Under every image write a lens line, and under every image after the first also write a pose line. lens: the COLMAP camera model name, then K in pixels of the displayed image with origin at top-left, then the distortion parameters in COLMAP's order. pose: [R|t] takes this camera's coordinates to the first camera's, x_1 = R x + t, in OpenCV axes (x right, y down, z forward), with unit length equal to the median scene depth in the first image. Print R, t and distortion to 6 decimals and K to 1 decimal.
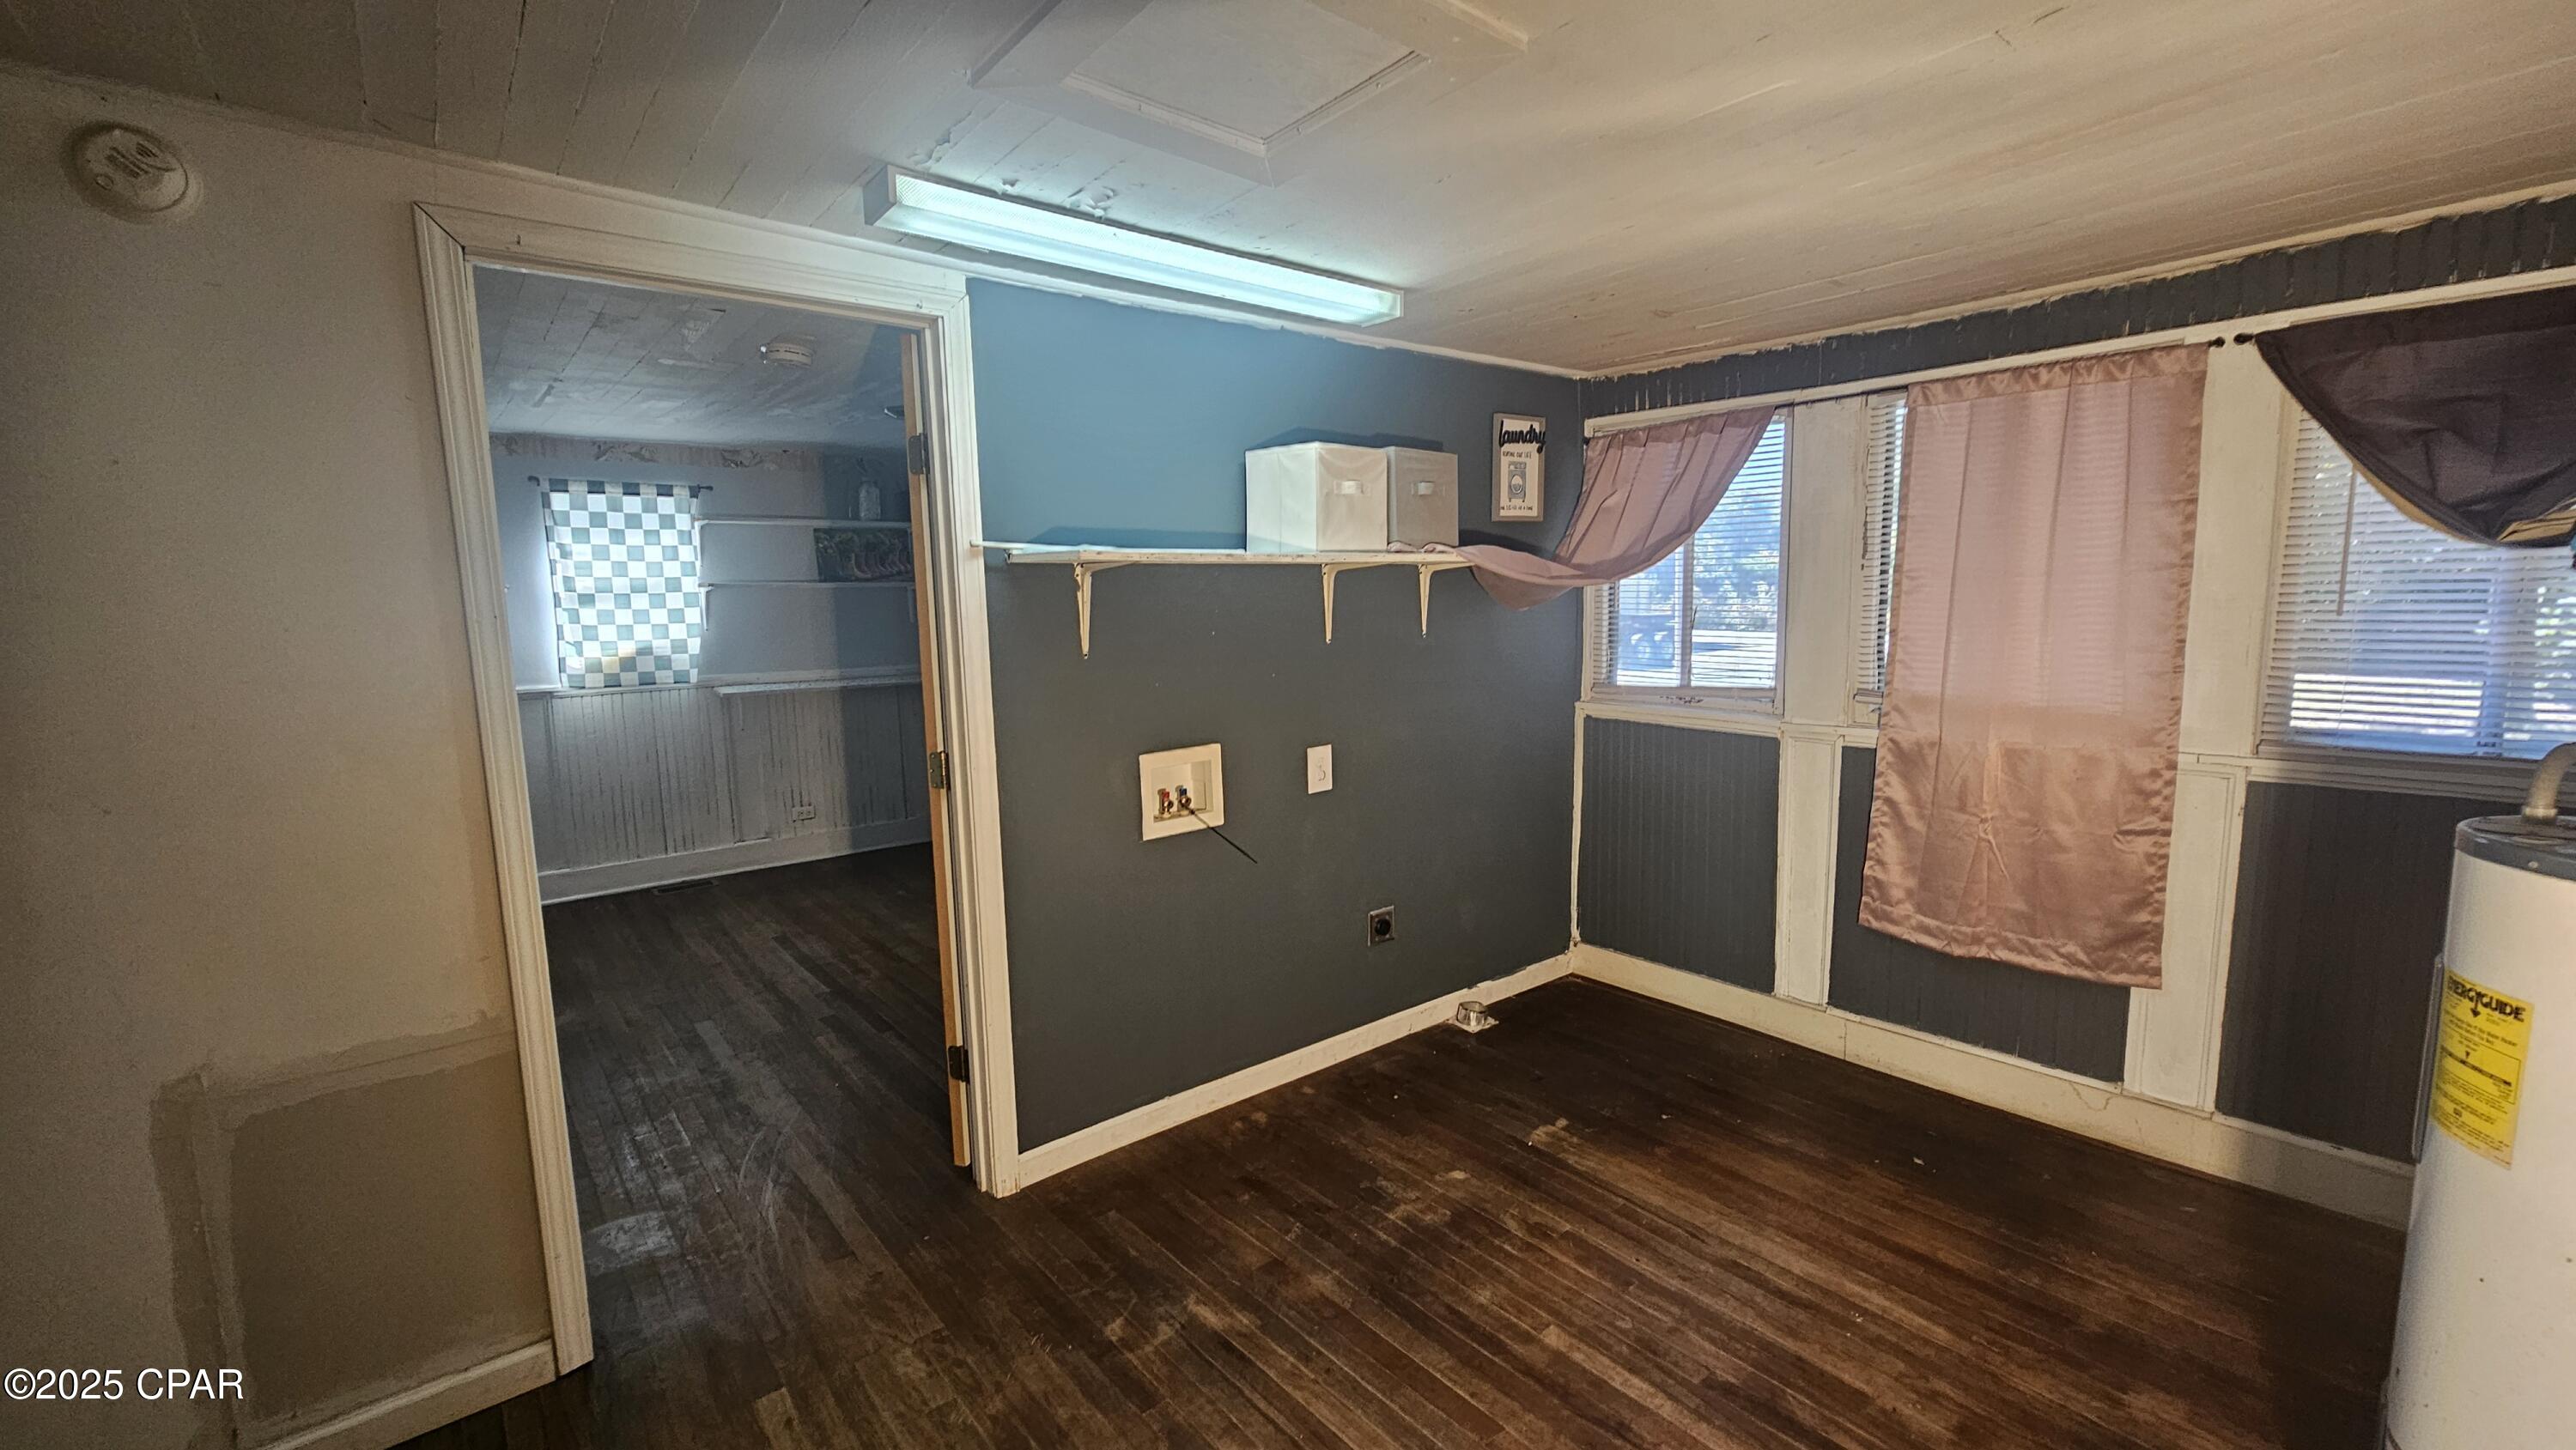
lens RADIAL K [[1056.3, 0, 1298.6], [0, 1056.3, 715.7], [0, 0, 1]] dist [0.000442, 0.001607]
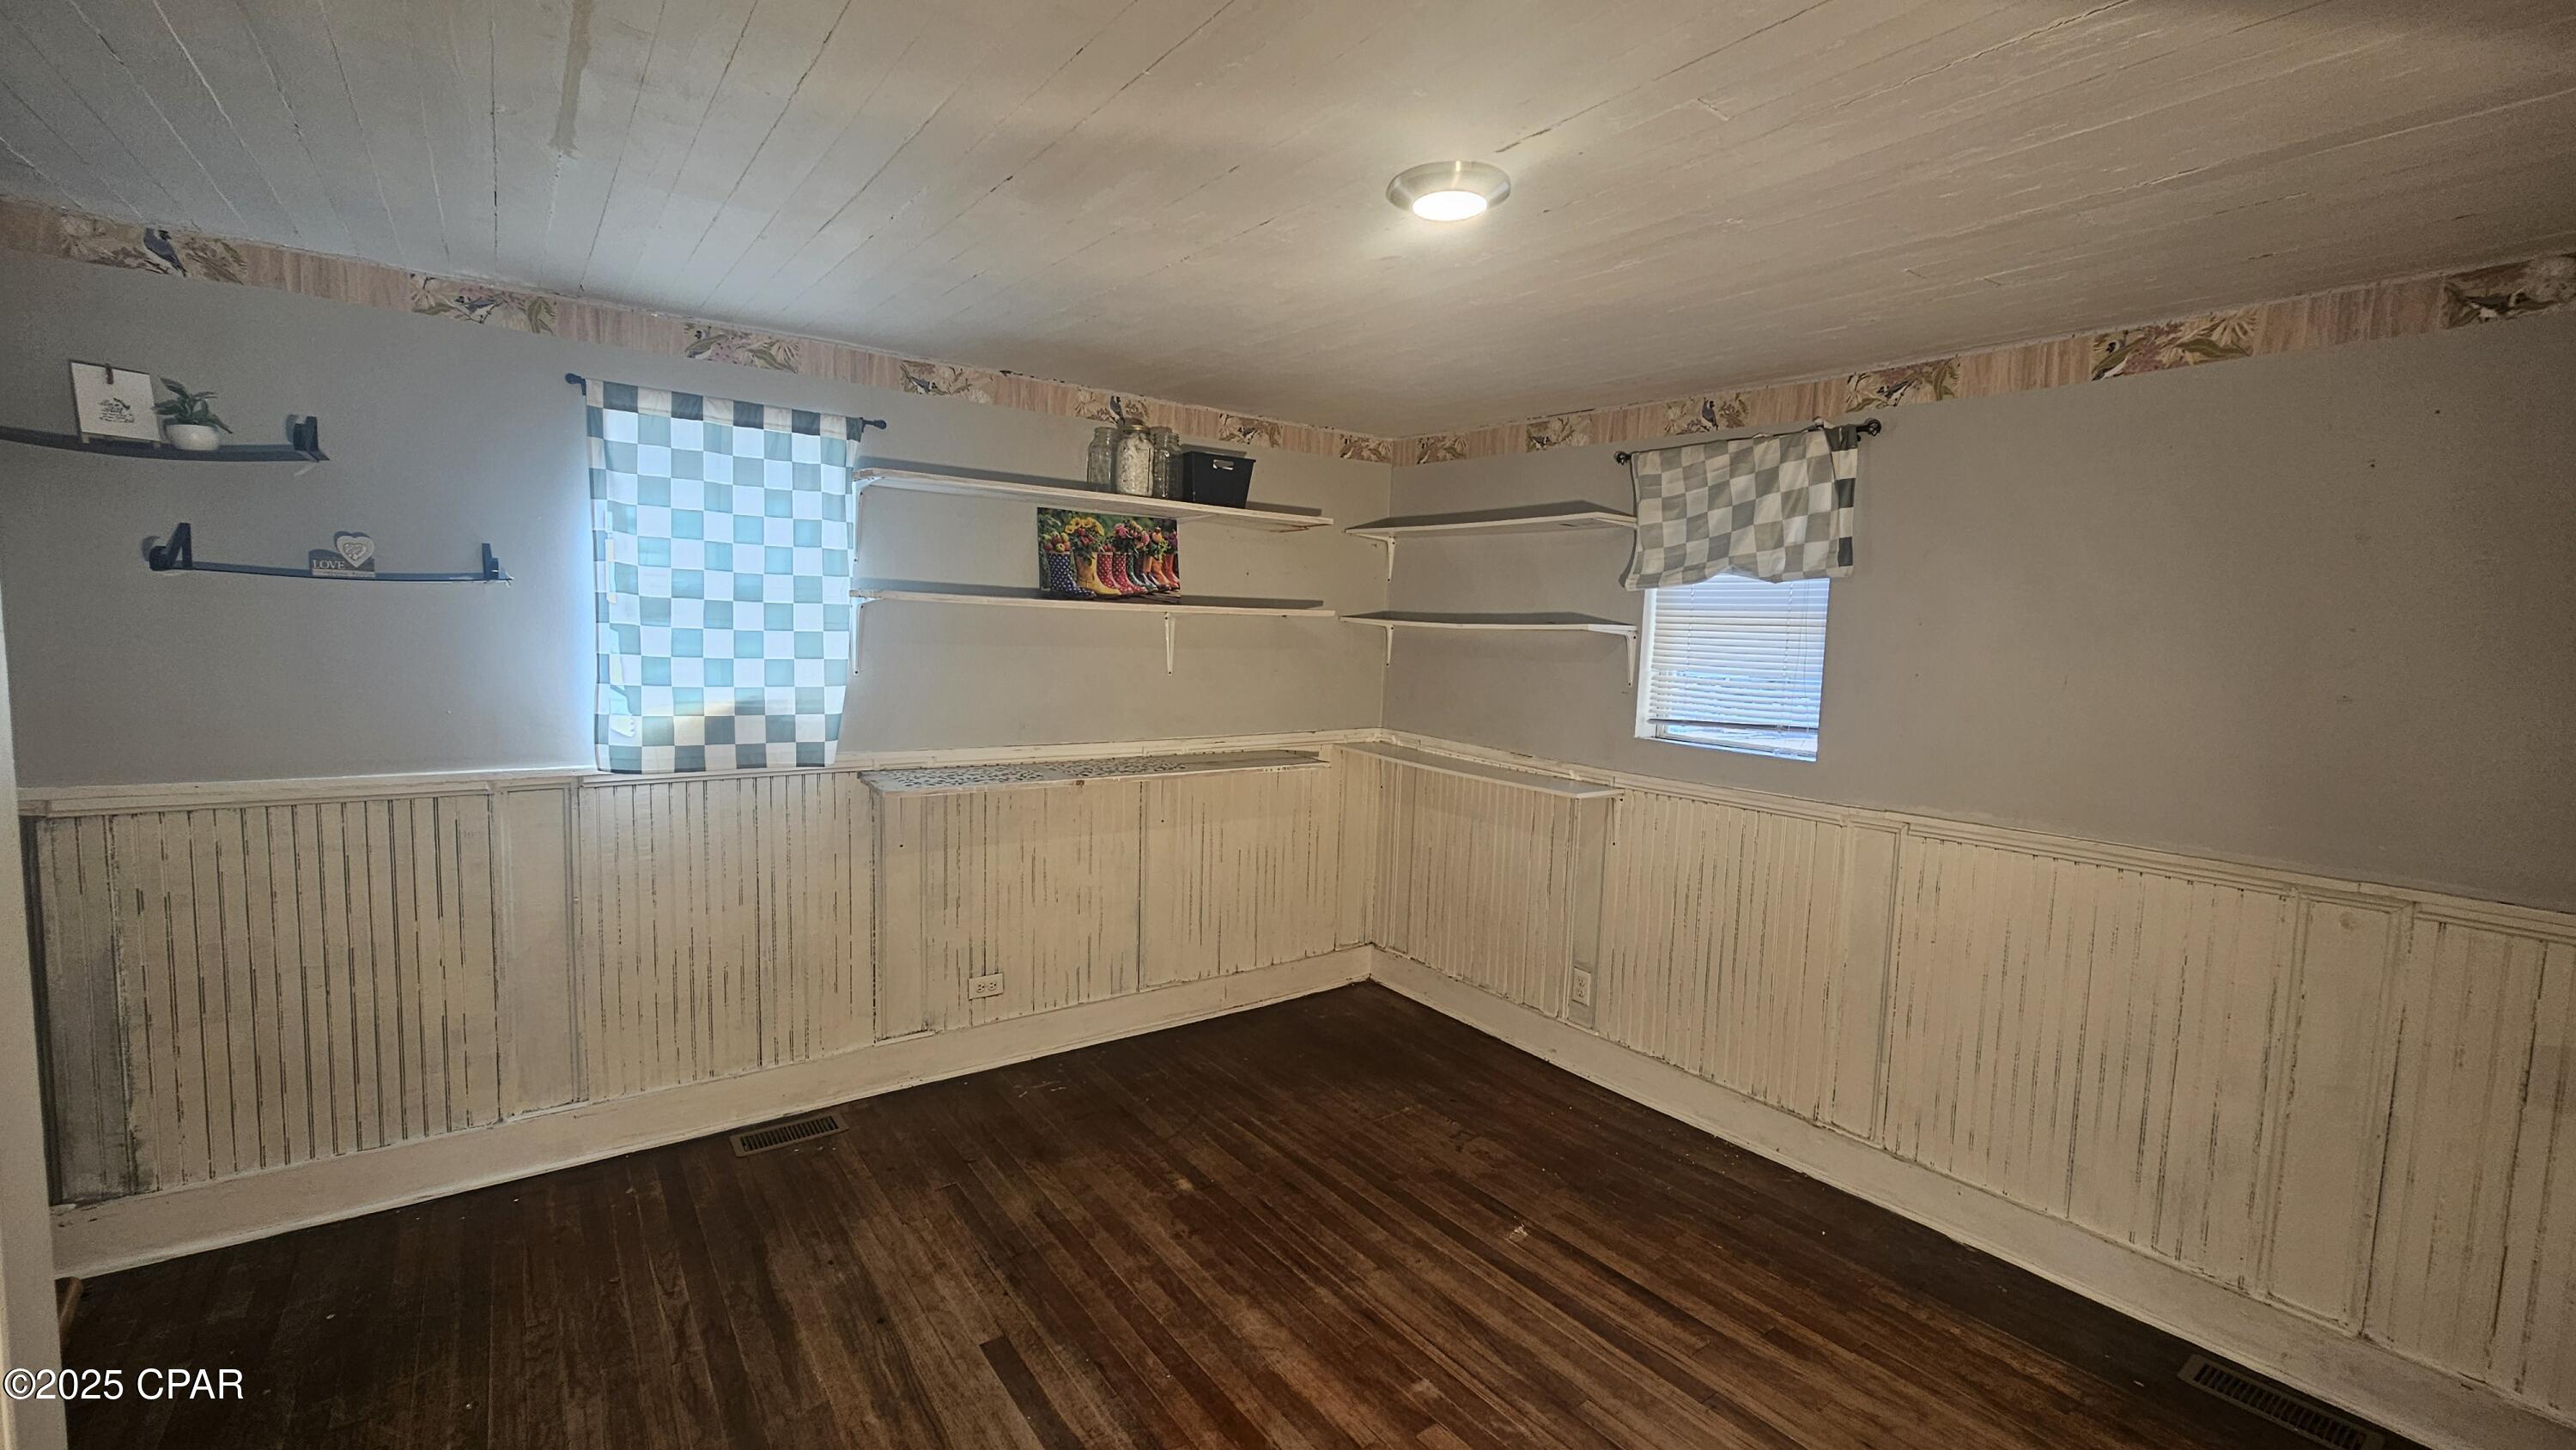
lens RADIAL K [[1056.3, 0, 1293.9], [0, 1056.3, 715.6], [0, 0, 1]] dist [0.000442, 0.001607]
pose [[0.997234, 0.051453, -0.053635, -0.542961], [-0.053385, 0.997953, -0.035221, -0.093052], [0.051713, 0.037987, 0.997939, 0.823650]]
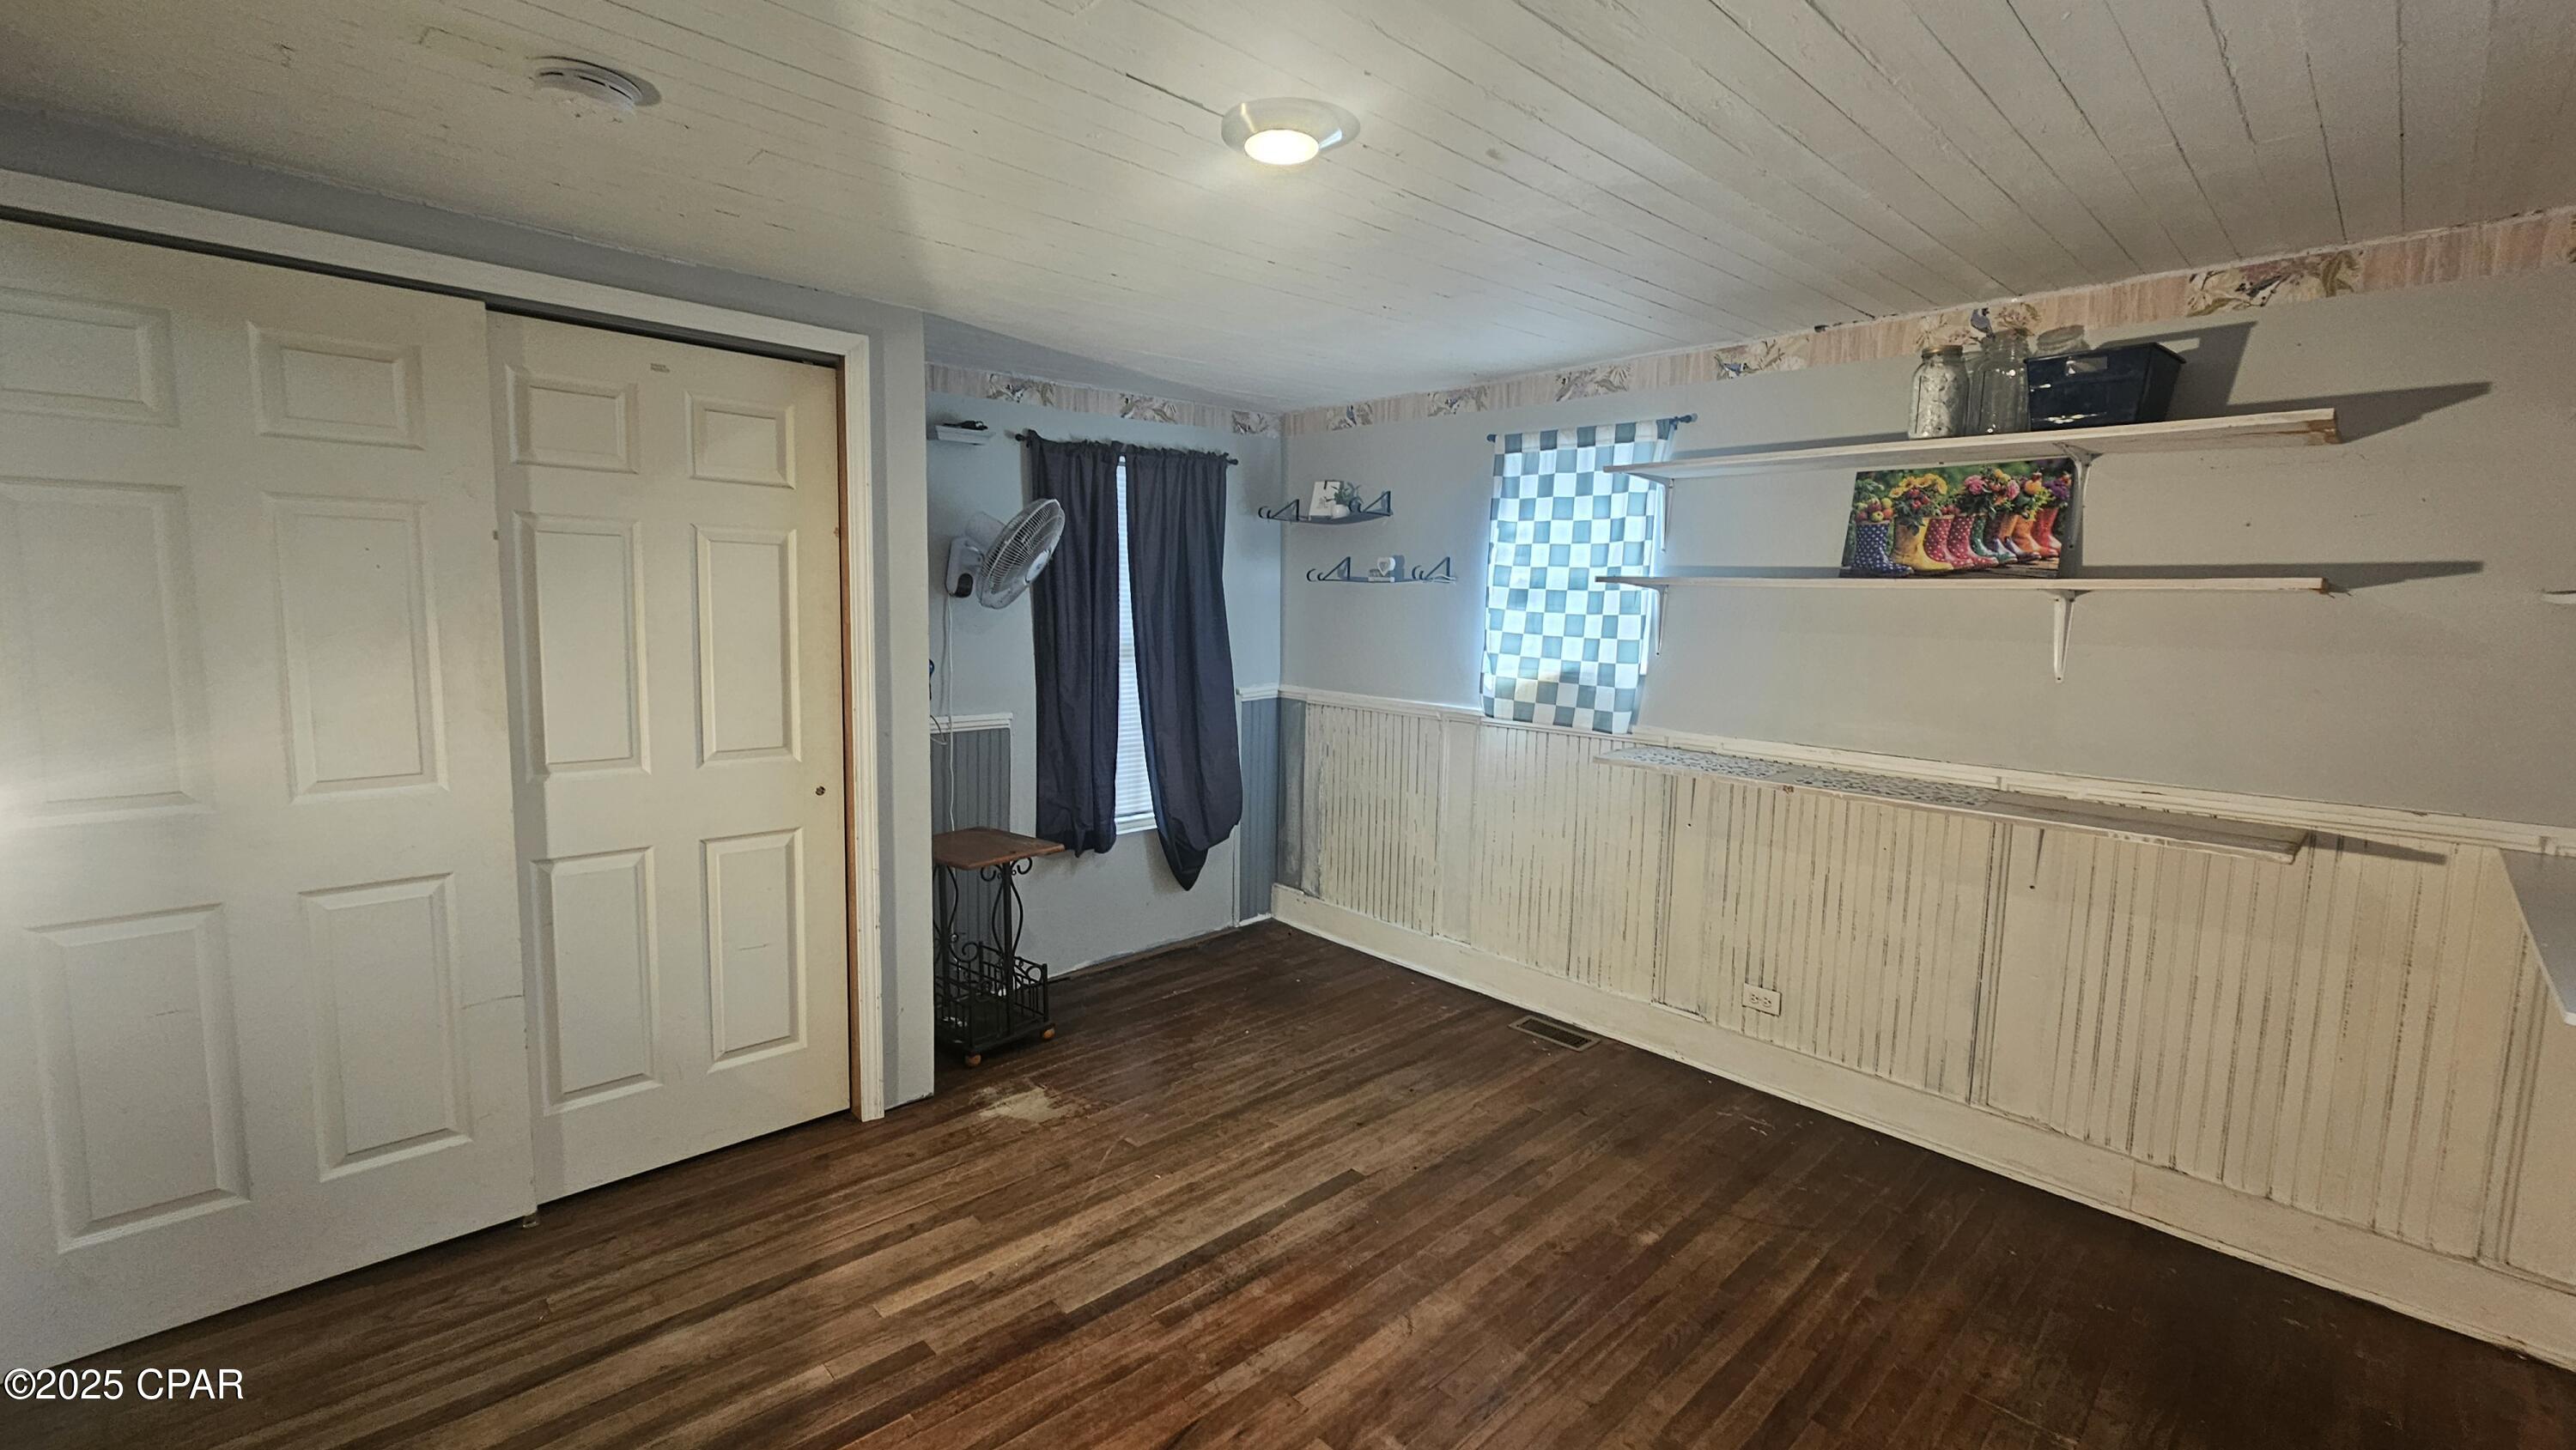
lens RADIAL K [[1056.3, 0, 1291.7], [0, 1056.3, 714.2], [0, 0, 1]] dist [0.000442, 0.001607]
pose [[0.063630, 0.123153, -0.990346, 0.078124], [-0.149626, 0.982317, 0.112541, -0.154770], [0.986693, 0.141021, 0.080932, 1.377620]]
